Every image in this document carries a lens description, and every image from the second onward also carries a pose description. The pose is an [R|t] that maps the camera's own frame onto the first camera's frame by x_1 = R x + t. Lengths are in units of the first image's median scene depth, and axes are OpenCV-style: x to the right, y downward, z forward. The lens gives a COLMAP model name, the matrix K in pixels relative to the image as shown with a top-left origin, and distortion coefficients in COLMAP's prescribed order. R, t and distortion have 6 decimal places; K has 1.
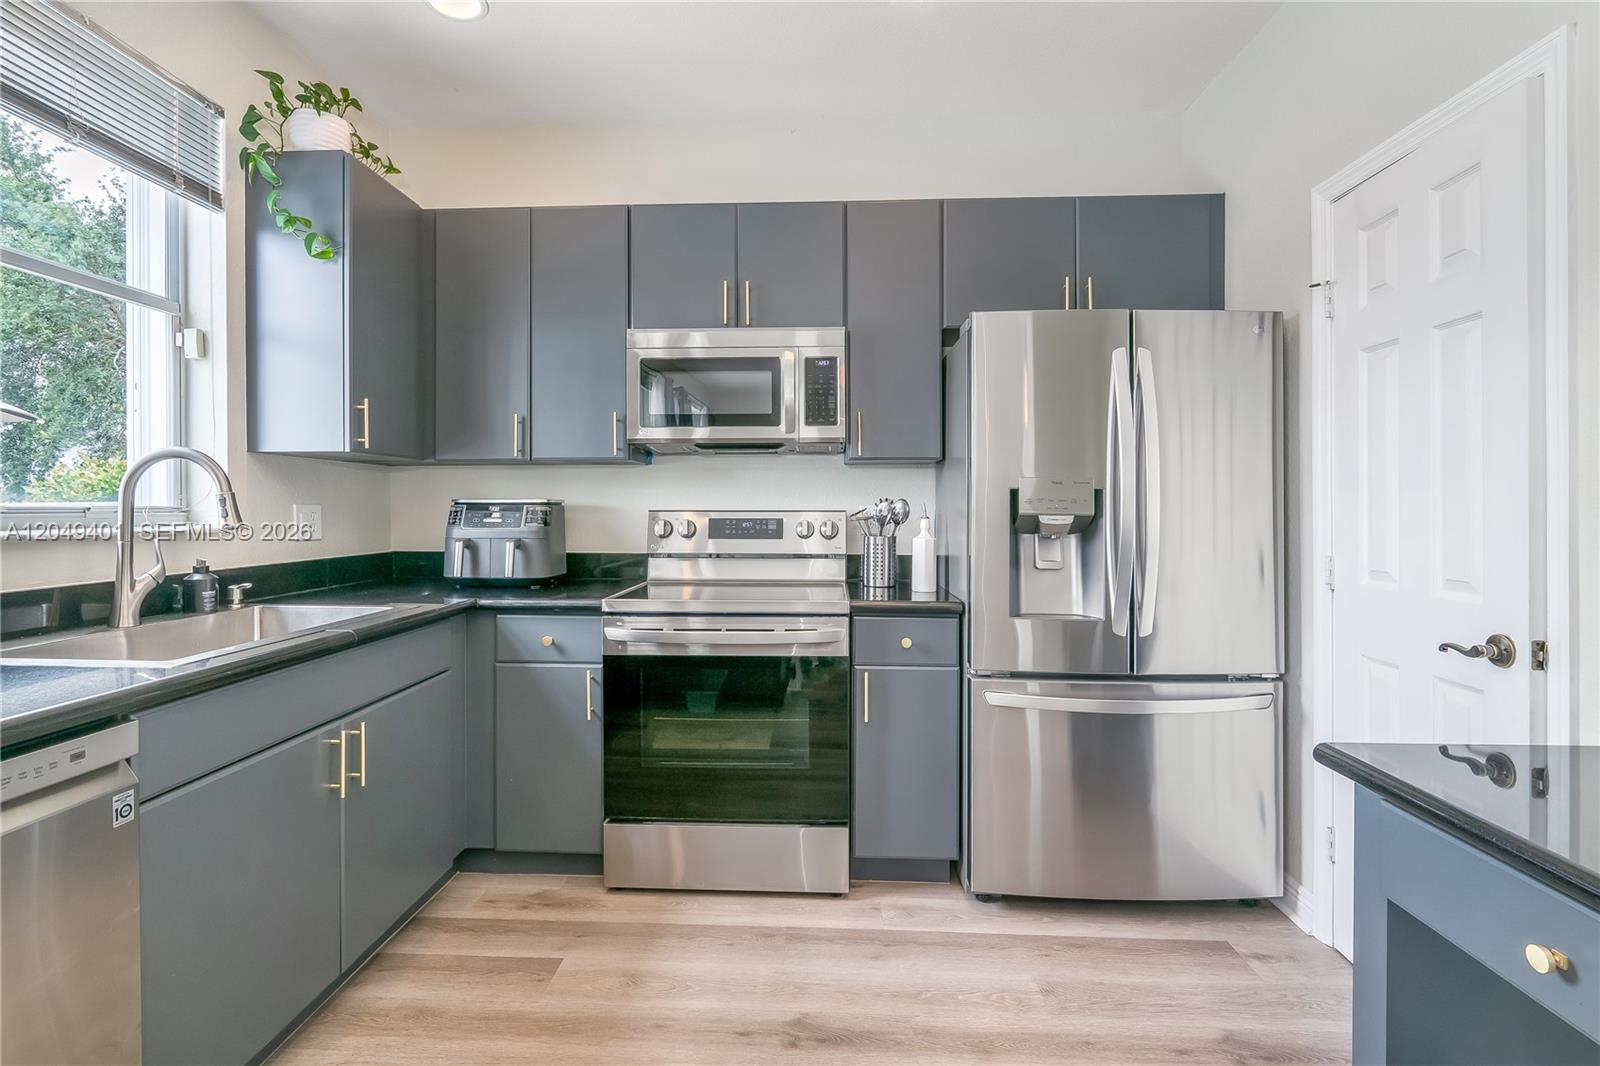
lens RADIAL K [[744.6, 0, 798.1], [0, 744.6, 521.3], [0, 0, 1]] dist [-0.003594, 0.000181]
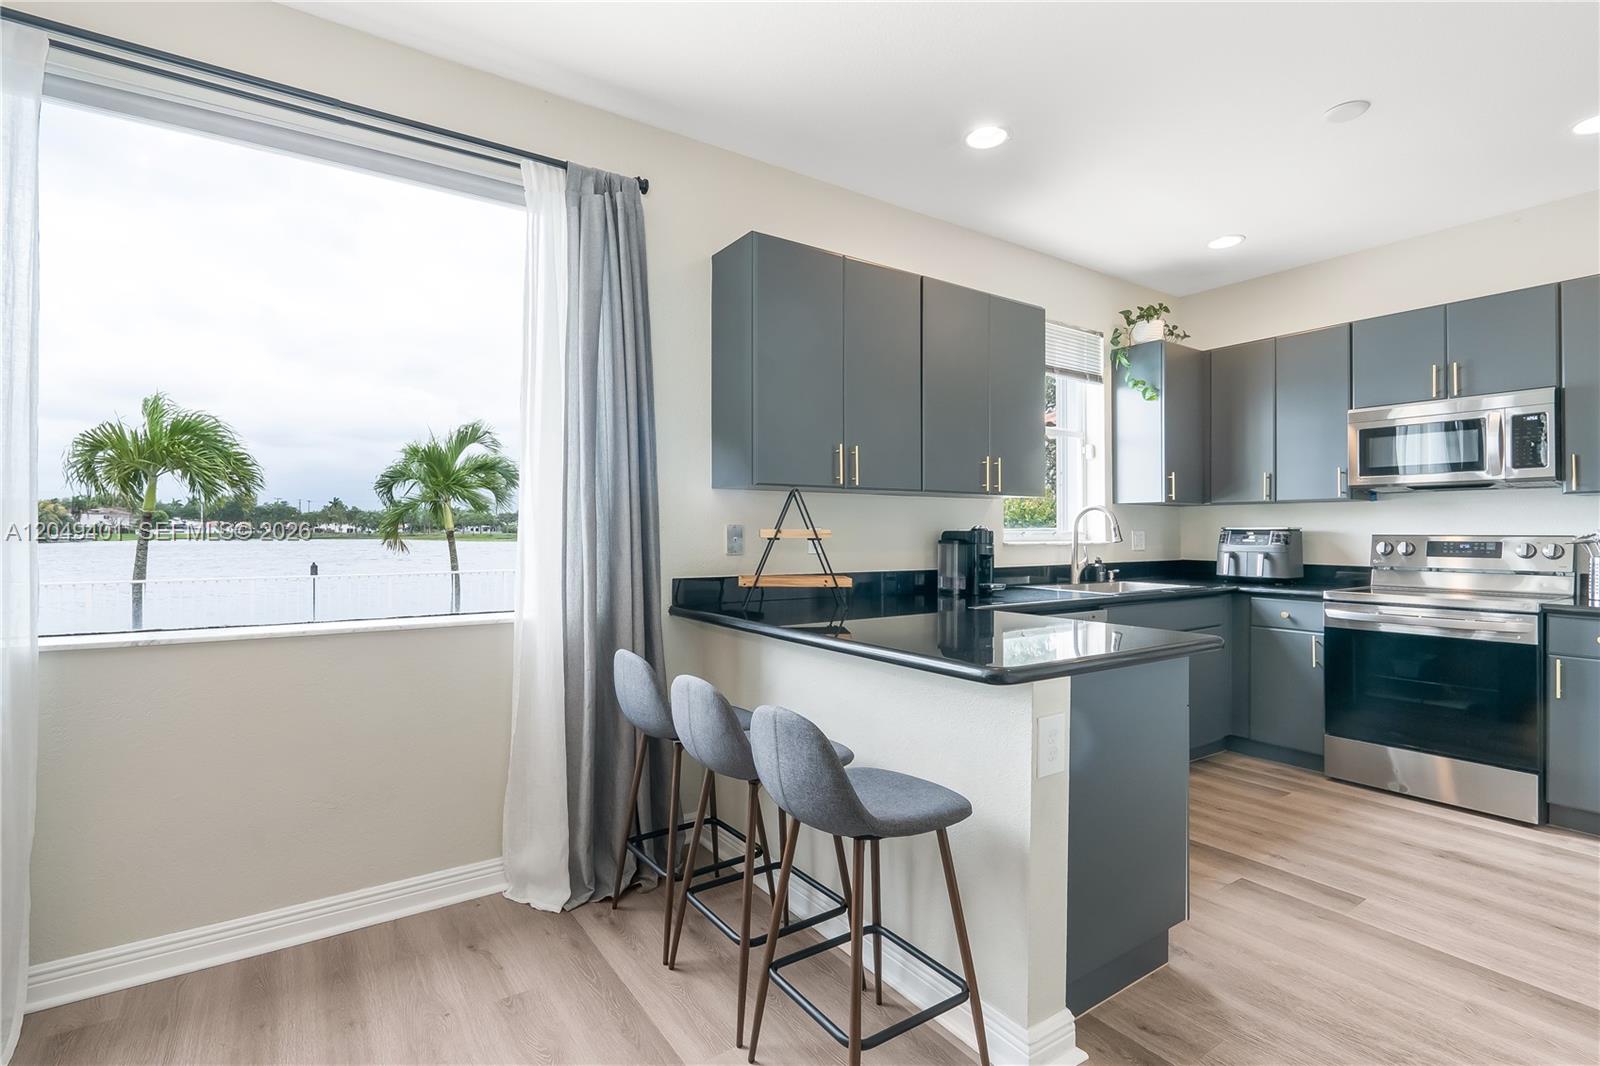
lens RADIAL K [[744.6, 0, 798.1], [0, 744.6, 521.3], [0, 0, 1]] dist [-0.003594, 0.000181]
pose [[0.592312, -0.010106, -0.805645, 0.333398], [-0.014838, 0.999615, -0.023448, 0.010427], [0.805572, 0.025843, 0.591934, -0.798305]]
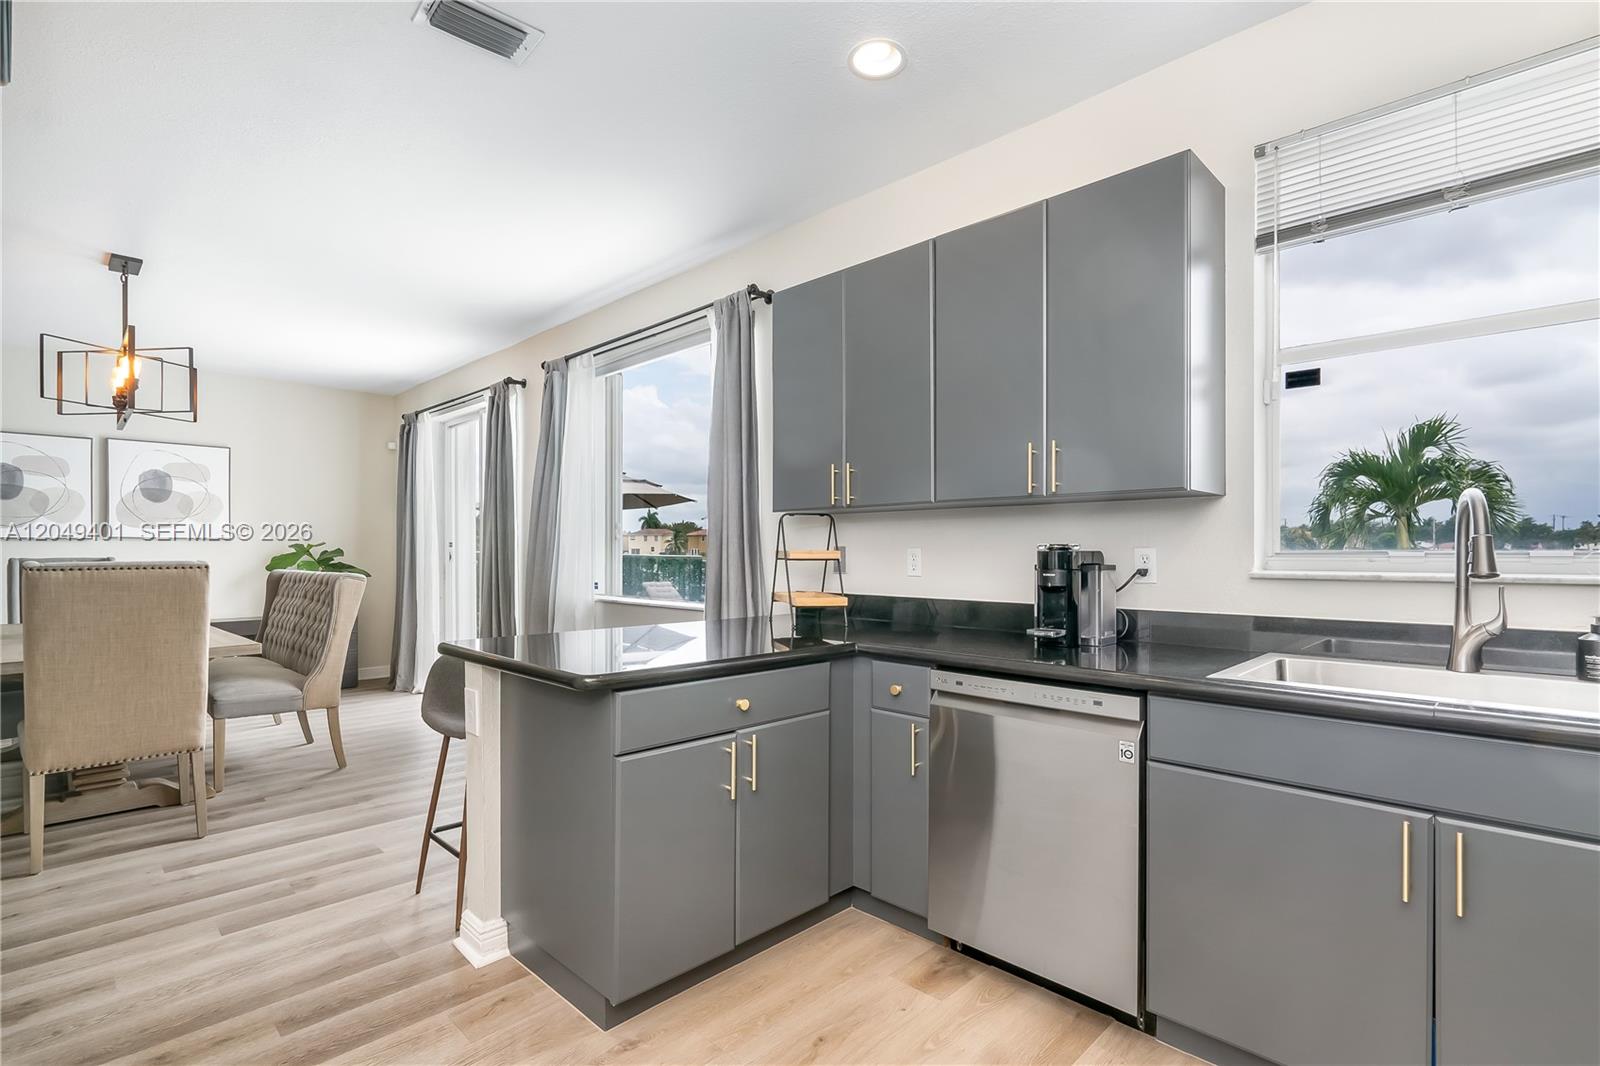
lens RADIAL K [[749.7, 0, 797.8], [0, 749.7, 544.8], [0, 0, 1]] dist [0.000007, 0.000069]
pose [[-0.676220, -0.007791, -0.736658, 0.334311], [-0.014567, 0.999890, 0.002797, -0.014209], [0.736555, 0.012623, -0.676260, 0.769768]]
